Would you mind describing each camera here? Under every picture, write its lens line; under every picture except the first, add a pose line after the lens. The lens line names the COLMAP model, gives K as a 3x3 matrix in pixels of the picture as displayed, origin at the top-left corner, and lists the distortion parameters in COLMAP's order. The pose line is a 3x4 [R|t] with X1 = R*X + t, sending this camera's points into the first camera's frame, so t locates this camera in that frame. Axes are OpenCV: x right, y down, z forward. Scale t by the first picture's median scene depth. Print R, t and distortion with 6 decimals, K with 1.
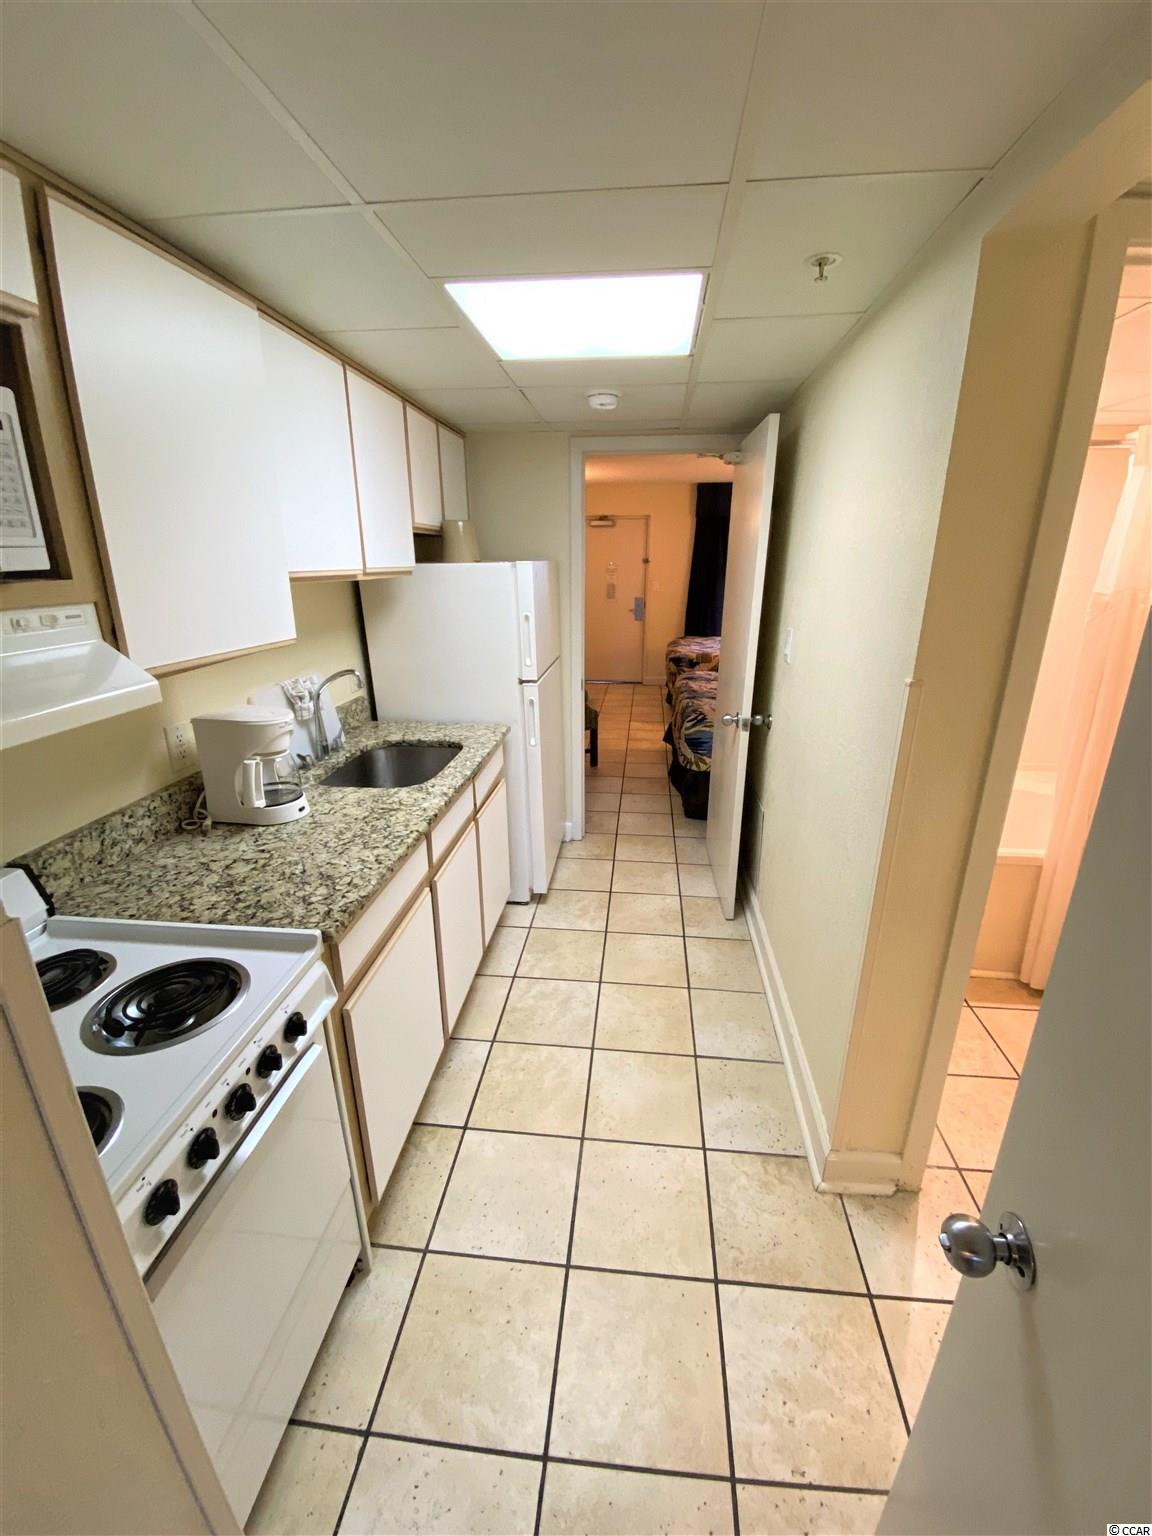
lens RADIAL K [[610.2, 0, 584.9], [0, 610.2, 761.6], [0, 0, 1]] dist [0.031481, -0.024408]
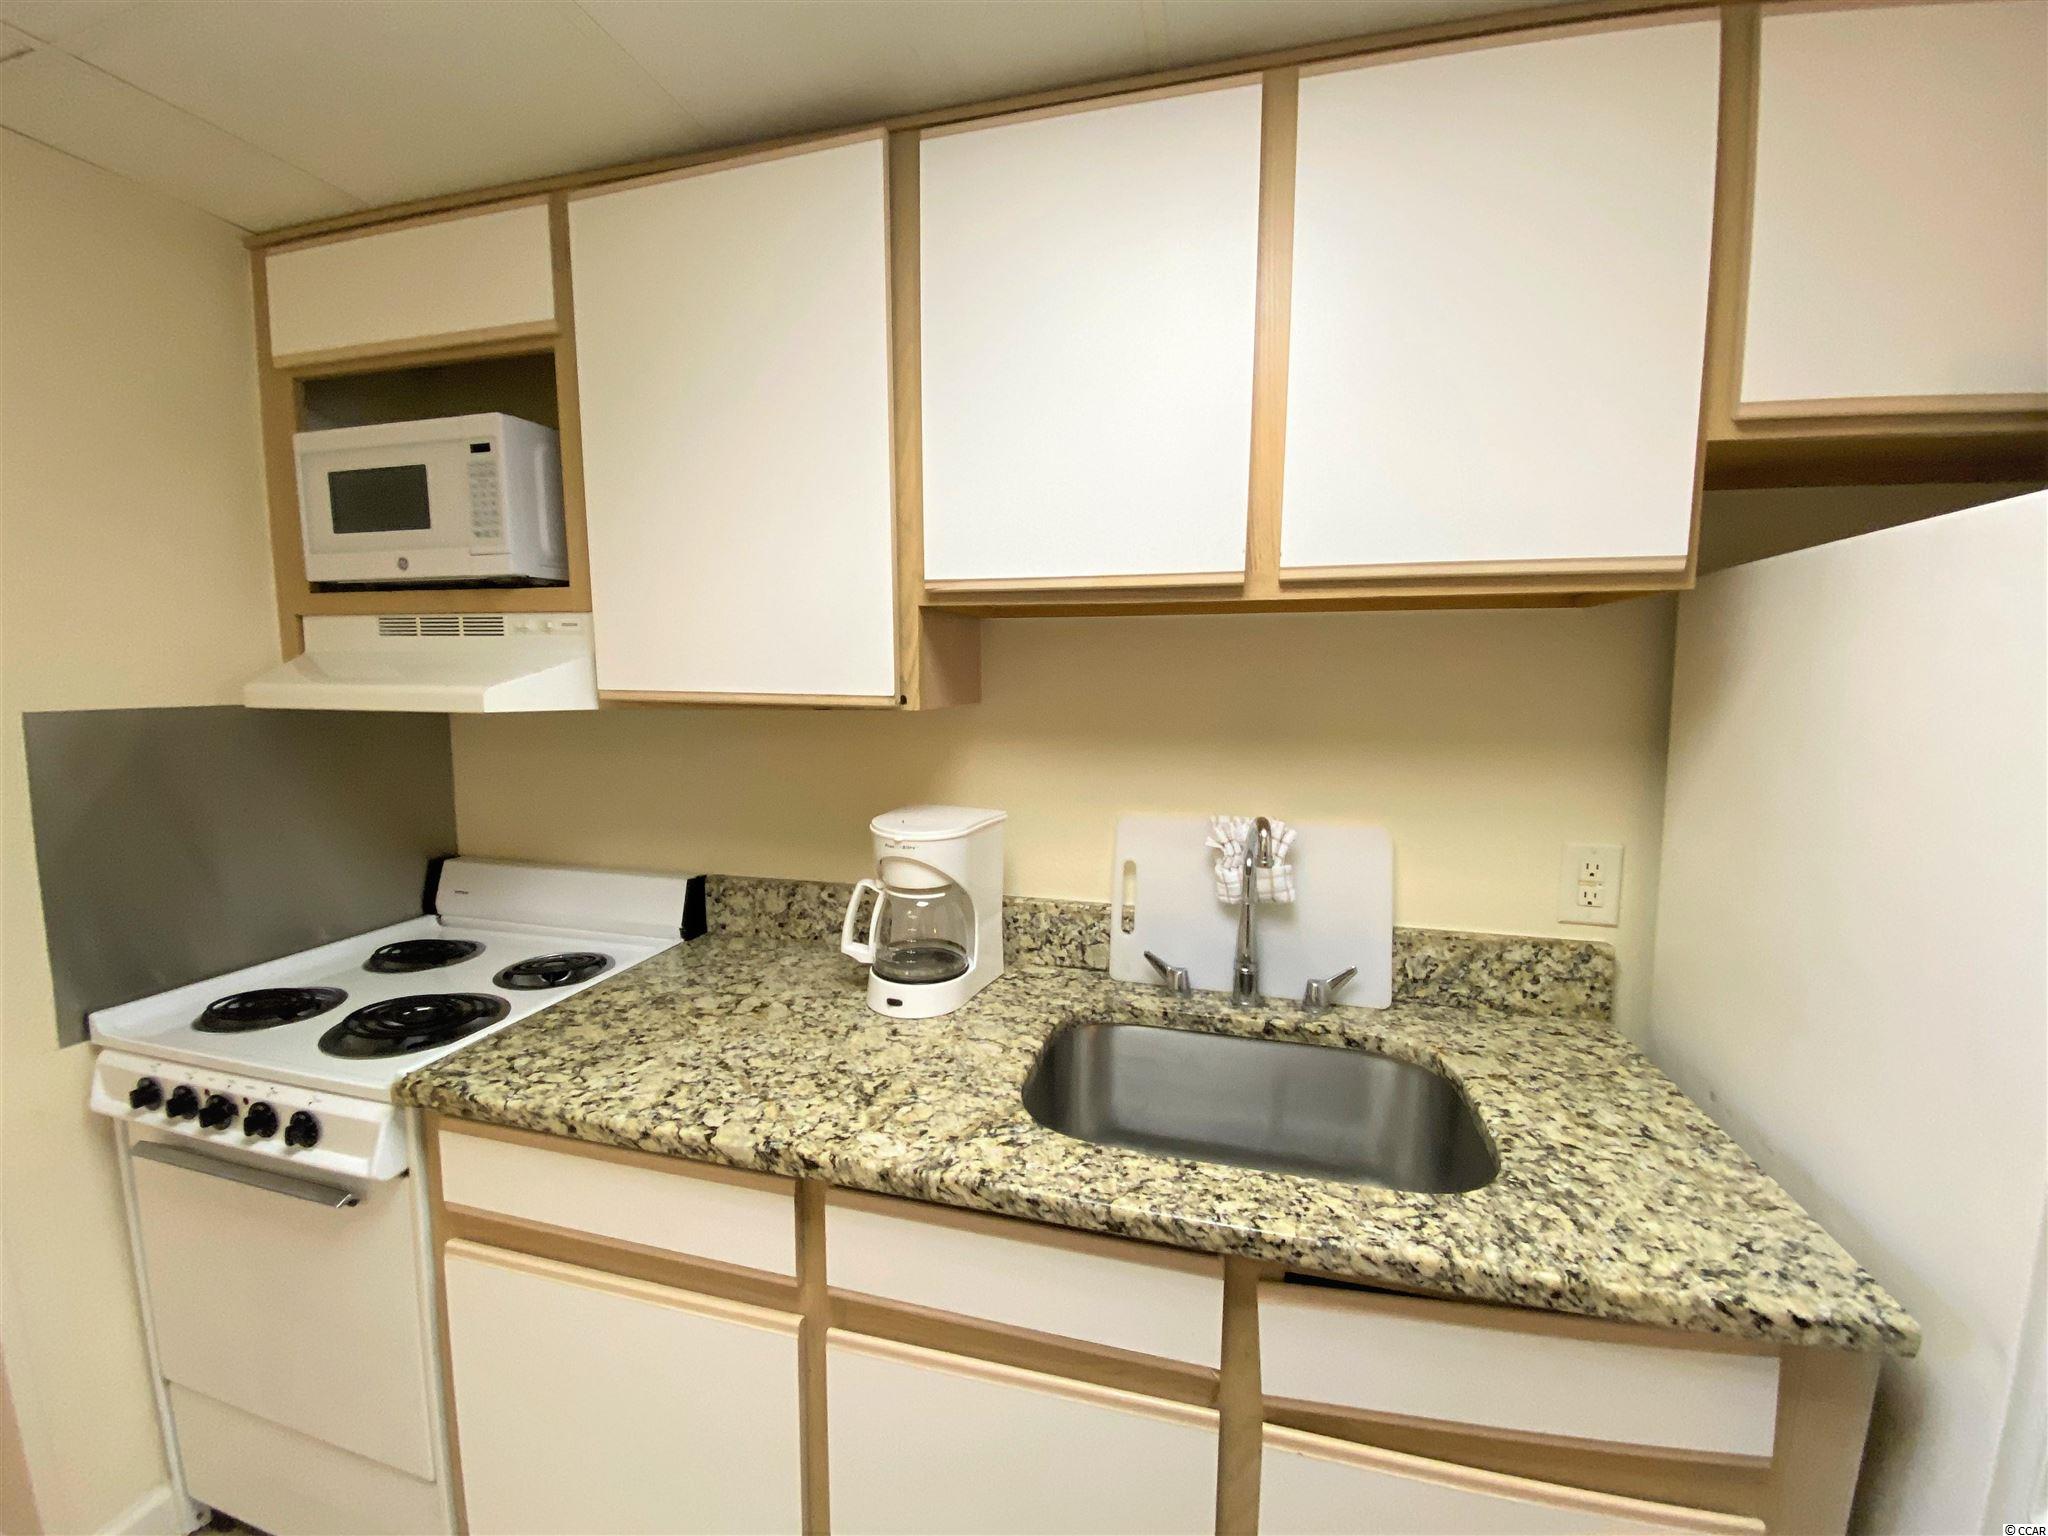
lens RADIAL K [[837.2, 0, 1037.1], [0, 837.2, 754.1], [0, 0, 1]] dist [0.025783, -0.027784]
pose [[-0.149137, 0.101723, -0.983570, 0.245381], [-0.315427, 0.937834, 0.144821, -0.296906], [0.937157, 0.331843, -0.107780, 1.206309]]
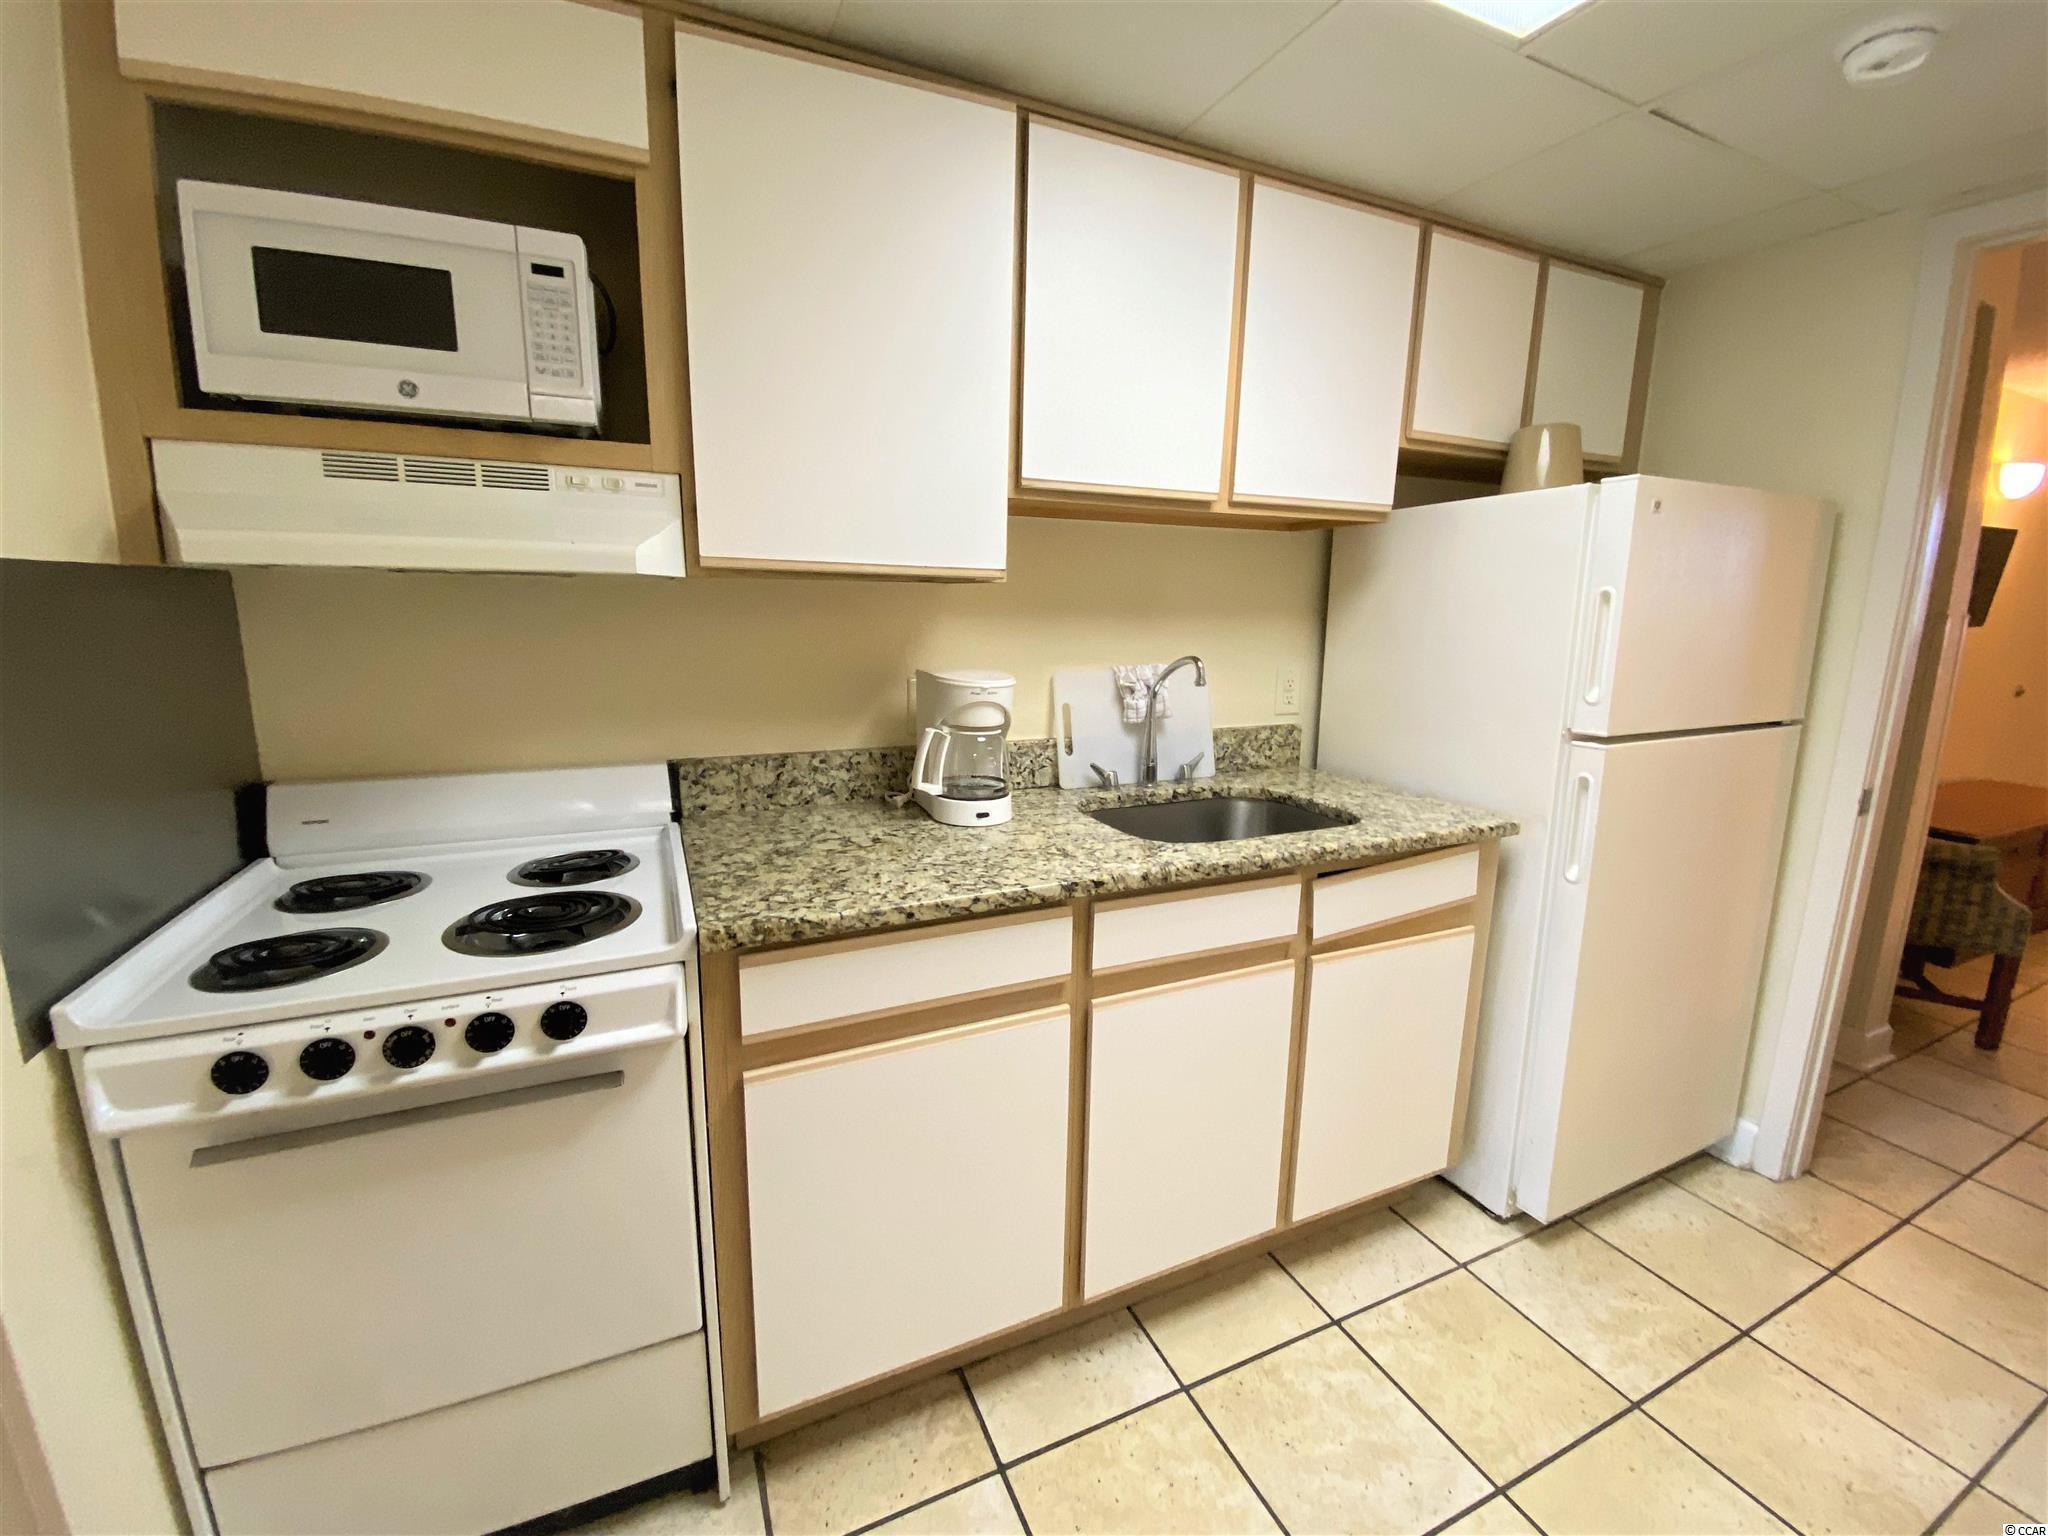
lens RADIAL K [[813.5, 0, 1026.0], [0, 813.5, 759.4], [0, 0, 1]] dist [0.031481, -0.024408]
pose [[0.504562, 0.167260, -0.847019, 0.363101], [-0.285288, 0.958248, 0.019281, -0.017187], [0.814879, 0.231916, 0.531213, 0.572459]]
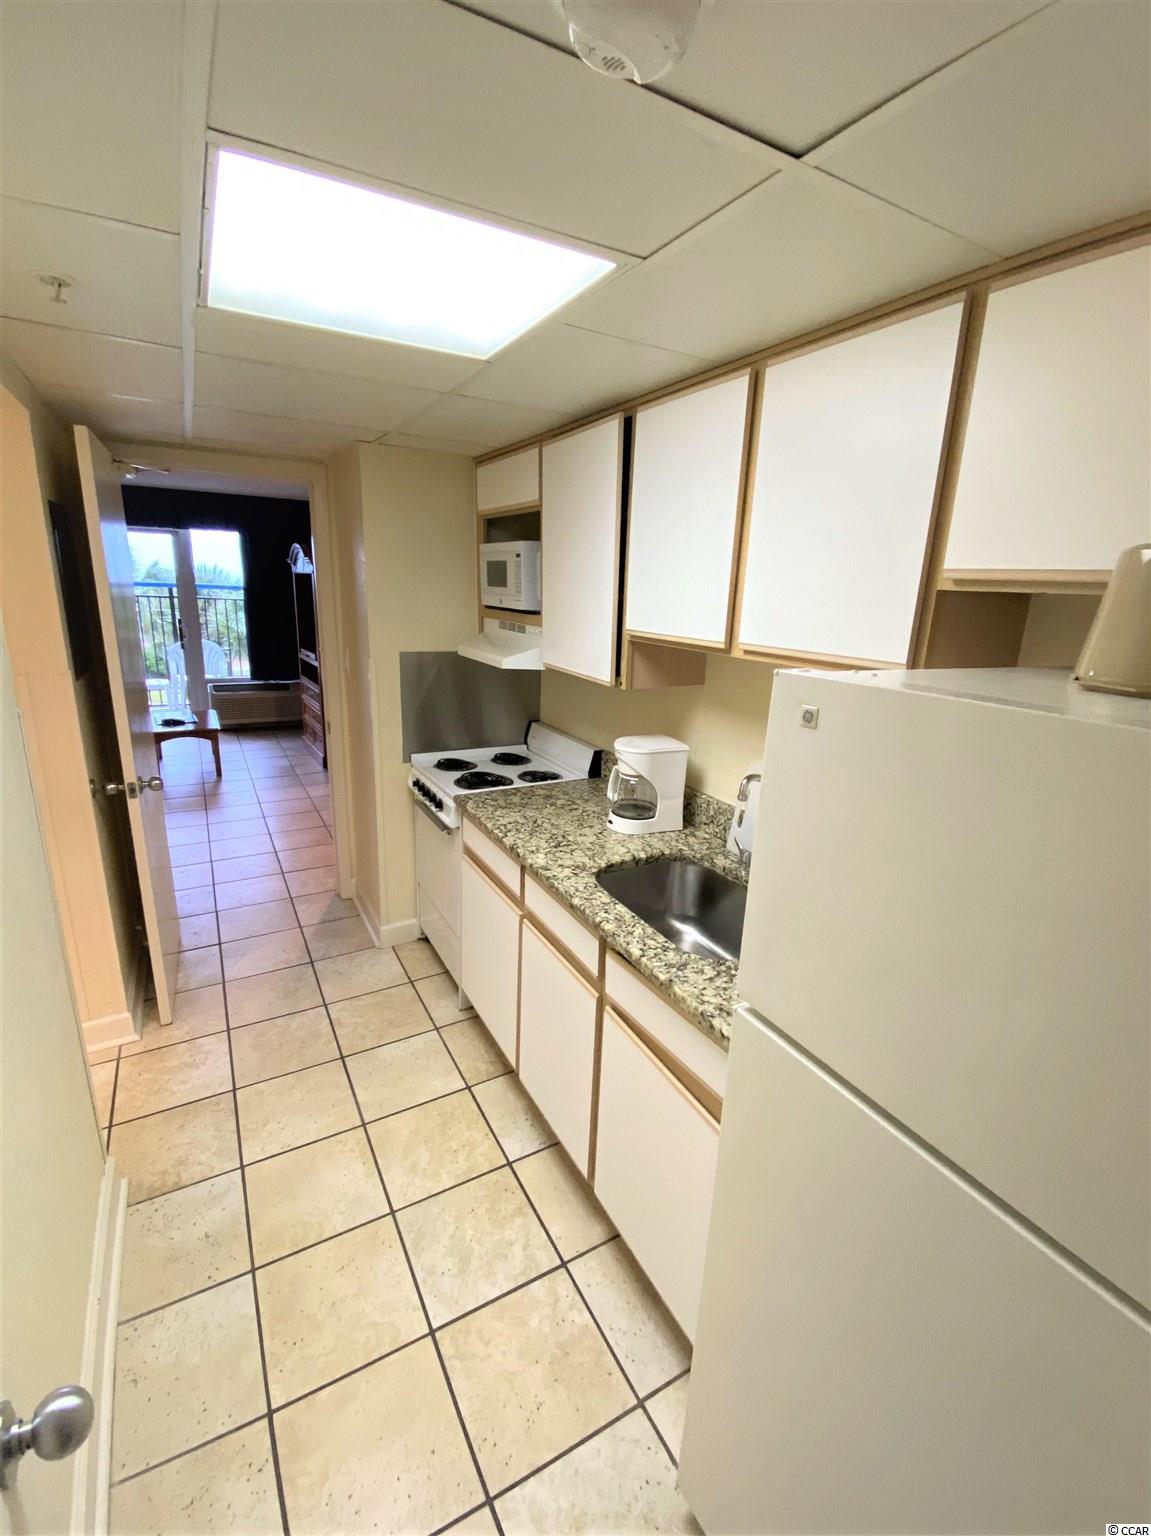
lens RADIAL K [[678.1, 0, 575.5], [0, 678.1, 768.0], [0, 0, 1]] dist [0.065457, -0.053086]
pose [[-0.822018, 0.124818, -0.555615, 0.328206], [-0.211497, 0.838980, 0.501380, -0.695698], [0.528731, 0.529654, -0.663258, 1.900356]]
